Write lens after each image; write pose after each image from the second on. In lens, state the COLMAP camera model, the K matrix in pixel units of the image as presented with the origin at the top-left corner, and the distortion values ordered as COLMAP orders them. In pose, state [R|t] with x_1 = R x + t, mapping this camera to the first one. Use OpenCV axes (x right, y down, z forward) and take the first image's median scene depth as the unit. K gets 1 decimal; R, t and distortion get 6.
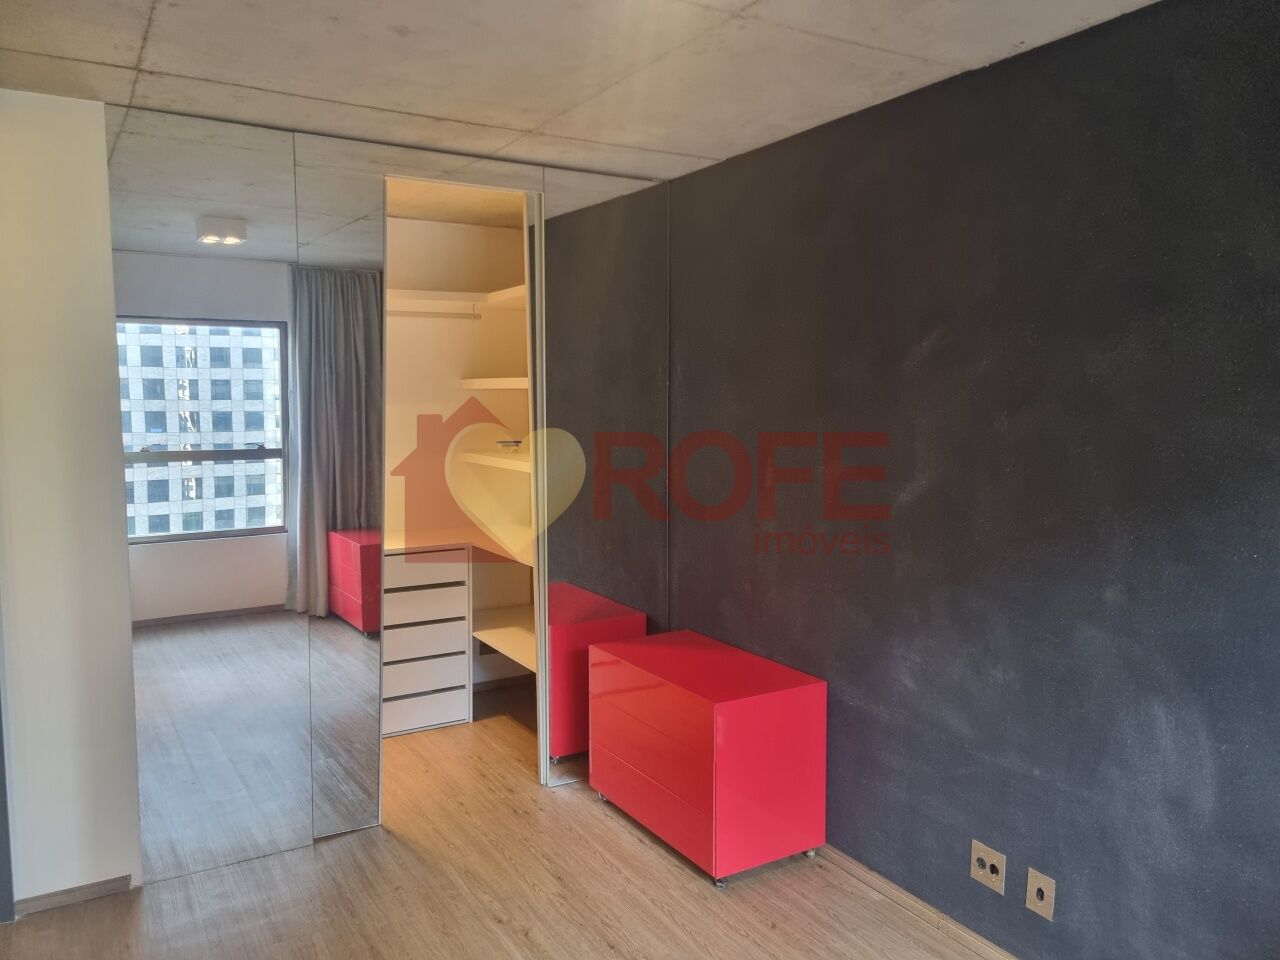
lens RADIAL K [[958.2, 0, 640.0], [0, 958.2, 480.0], [0, 0, 1]] dist [0.003729, -0.004658]
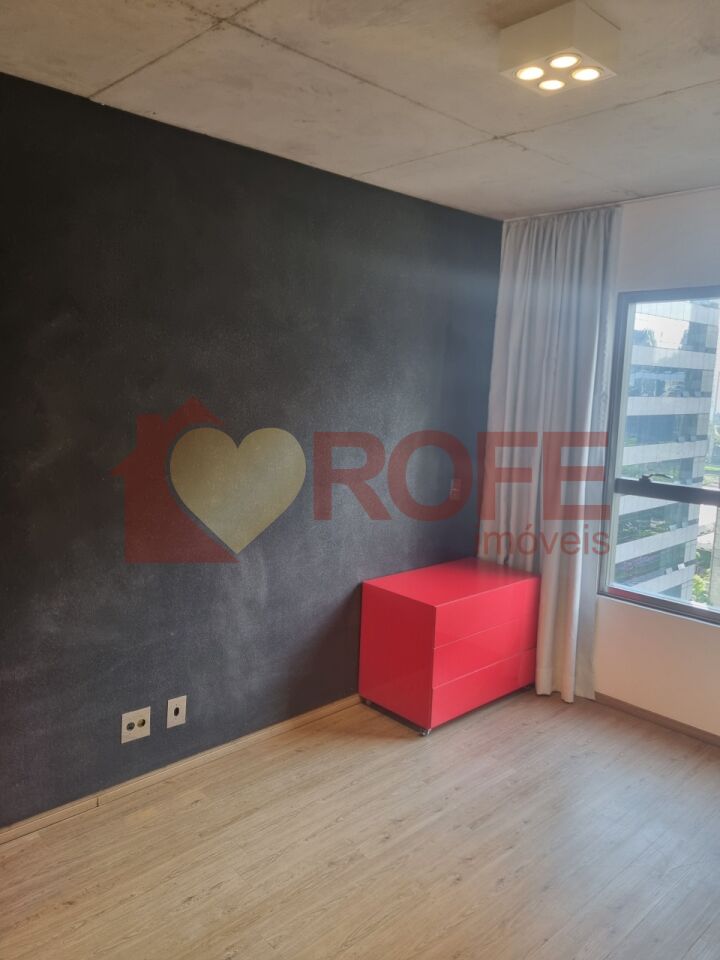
lens RADIAL K [[718.6, 0, 359.3], [0, 718.6, 465.5], [0, 0, 1]] dist [0.003729, -0.004658]
pose [[-0.249151, -0.121792, 0.960776, -0.651289], [0.039502, 0.989957, 0.135735, -0.084858], [-0.967659, 0.071772, -0.241838, 0.923207]]
